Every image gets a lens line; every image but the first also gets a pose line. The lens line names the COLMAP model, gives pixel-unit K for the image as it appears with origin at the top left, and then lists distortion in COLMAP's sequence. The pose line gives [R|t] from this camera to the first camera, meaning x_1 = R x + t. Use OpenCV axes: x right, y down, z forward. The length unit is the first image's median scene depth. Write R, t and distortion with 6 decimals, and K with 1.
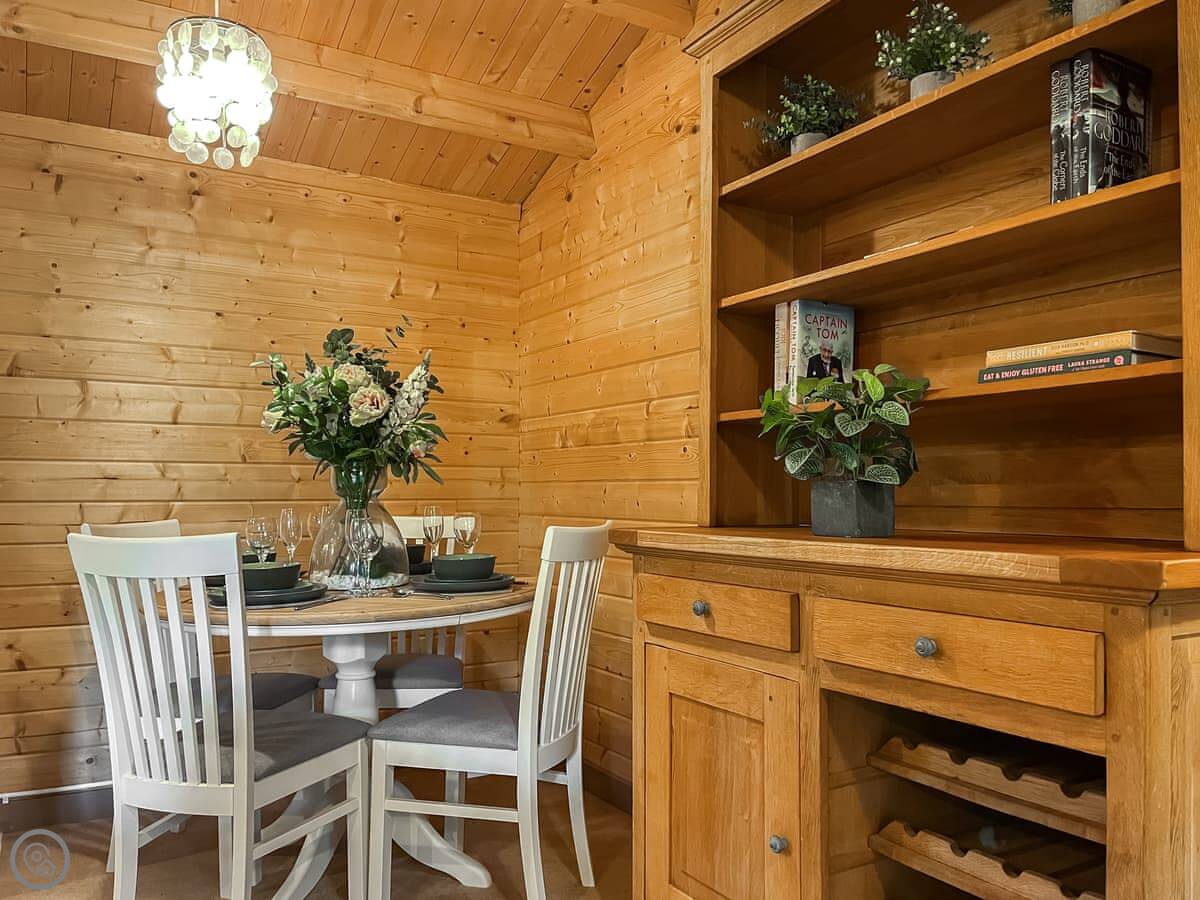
lens RADIAL K [[912.5, 0, 613.0], [0, 912.5, 480.7], [0, 0, 1]] dist [0.068592, -0.091693]
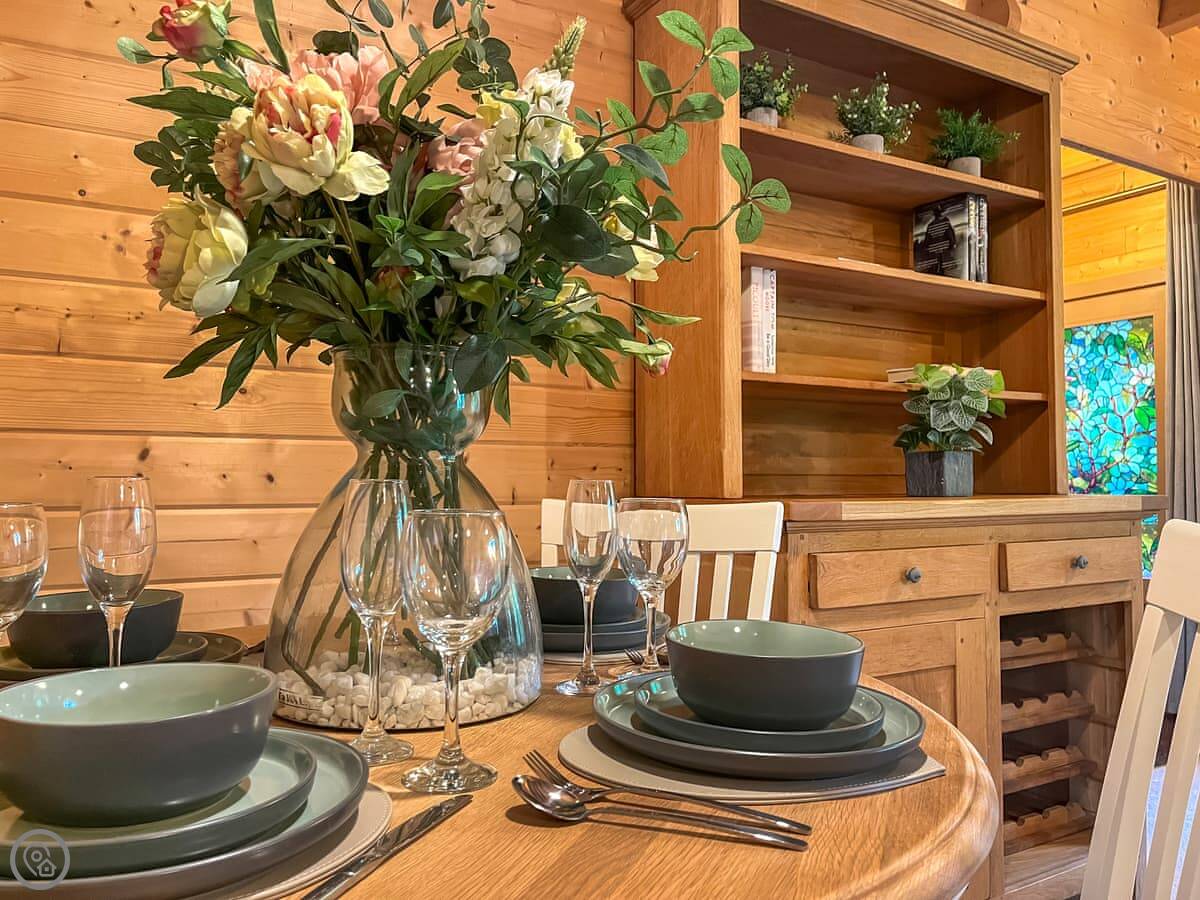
lens RADIAL K [[951.9, 0, 607.7], [0, 951.9, 438.2], [0, 0, 1]] dist [0.070205, -0.091549]
pose [[0.013703, 0.043917, 0.998941, -1.072996], [-0.012878, 0.998960, -0.043741, 0.044894], [-0.999823, -0.012265, 0.014254, 1.472098]]
